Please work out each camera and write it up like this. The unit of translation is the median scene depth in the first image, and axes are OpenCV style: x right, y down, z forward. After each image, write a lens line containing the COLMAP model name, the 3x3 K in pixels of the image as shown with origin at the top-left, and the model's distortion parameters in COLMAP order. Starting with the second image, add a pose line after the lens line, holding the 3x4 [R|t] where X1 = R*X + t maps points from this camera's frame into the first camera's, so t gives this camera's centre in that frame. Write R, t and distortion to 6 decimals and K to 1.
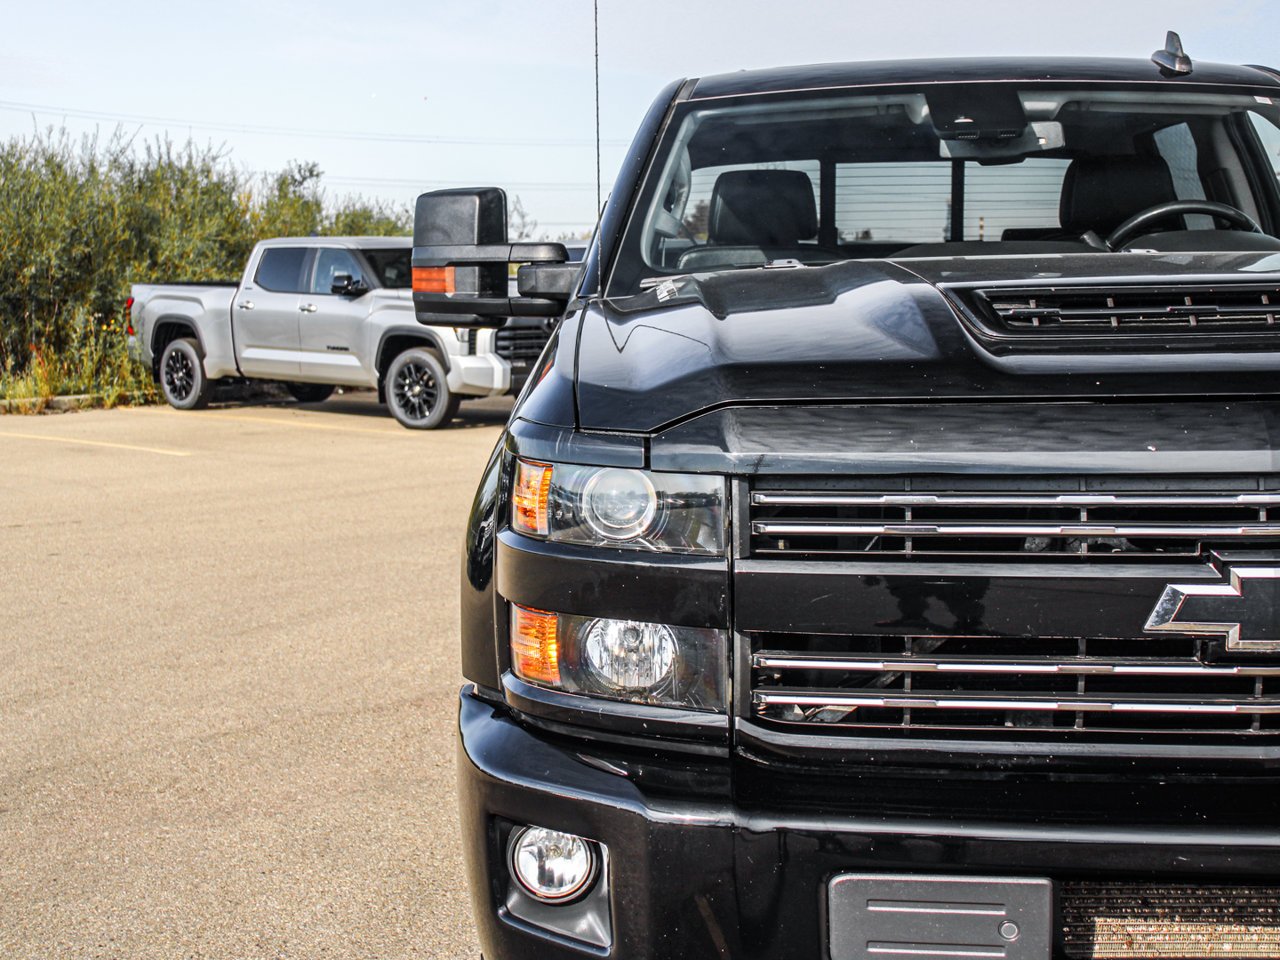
lens RADIAL K [[1759.6, 0, 636.7], [0, 1759.6, 459.6], [0, 0, 1]] dist [-0.018594, 0.010027]
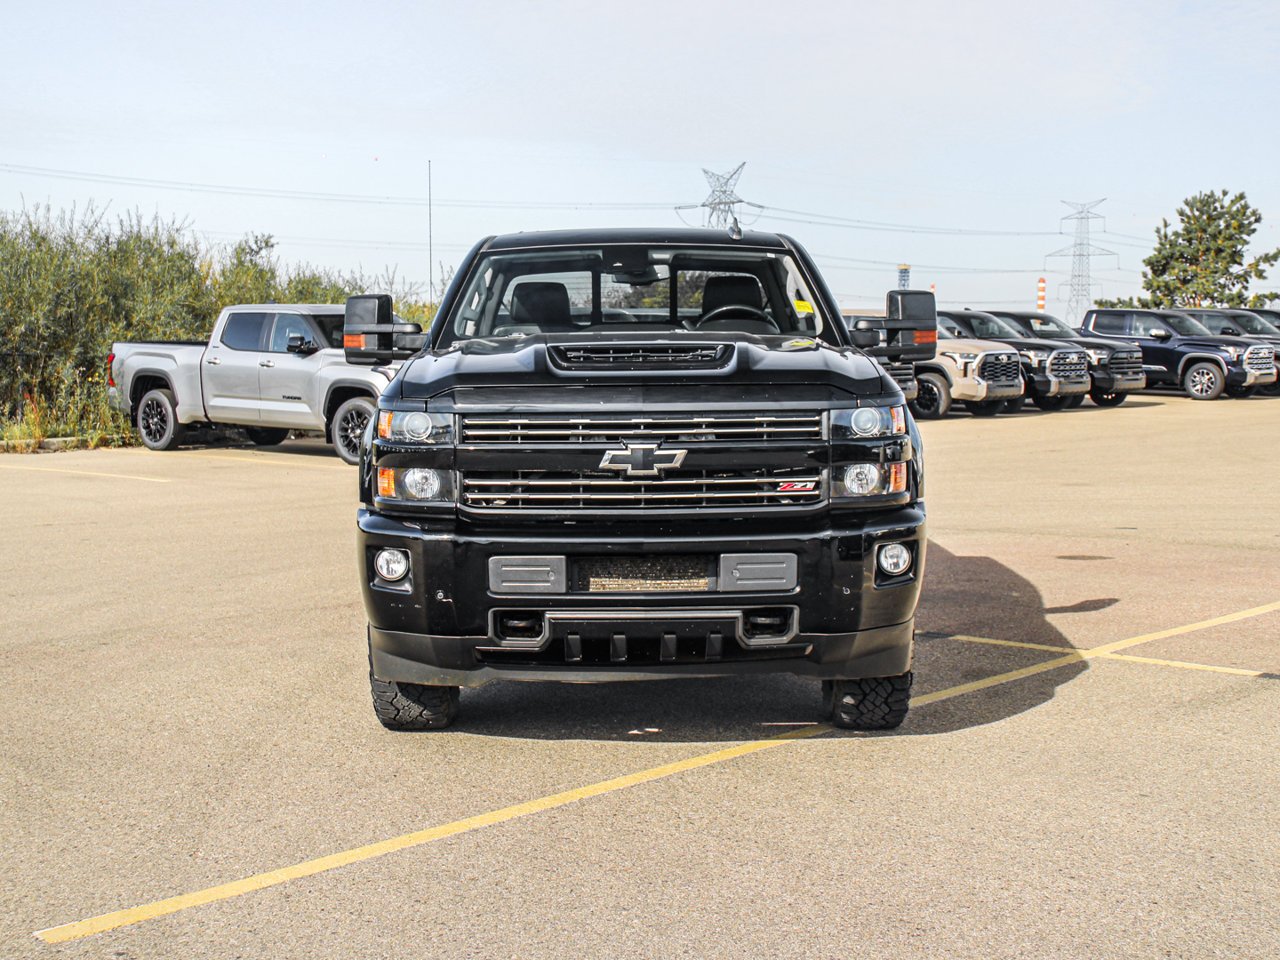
lens RADIAL K [[1719.1, 0, 640.0], [0, 1719.1, 480.0], [0, 0, 1]] dist [-0.010363, 0.054998]
pose [[0.999363, 0.005670, 0.035234, 0.023421], [-0.004880, 0.999735, -0.022476, 0.016268], [-0.035352, 0.022290, 0.999126, -0.159316]]
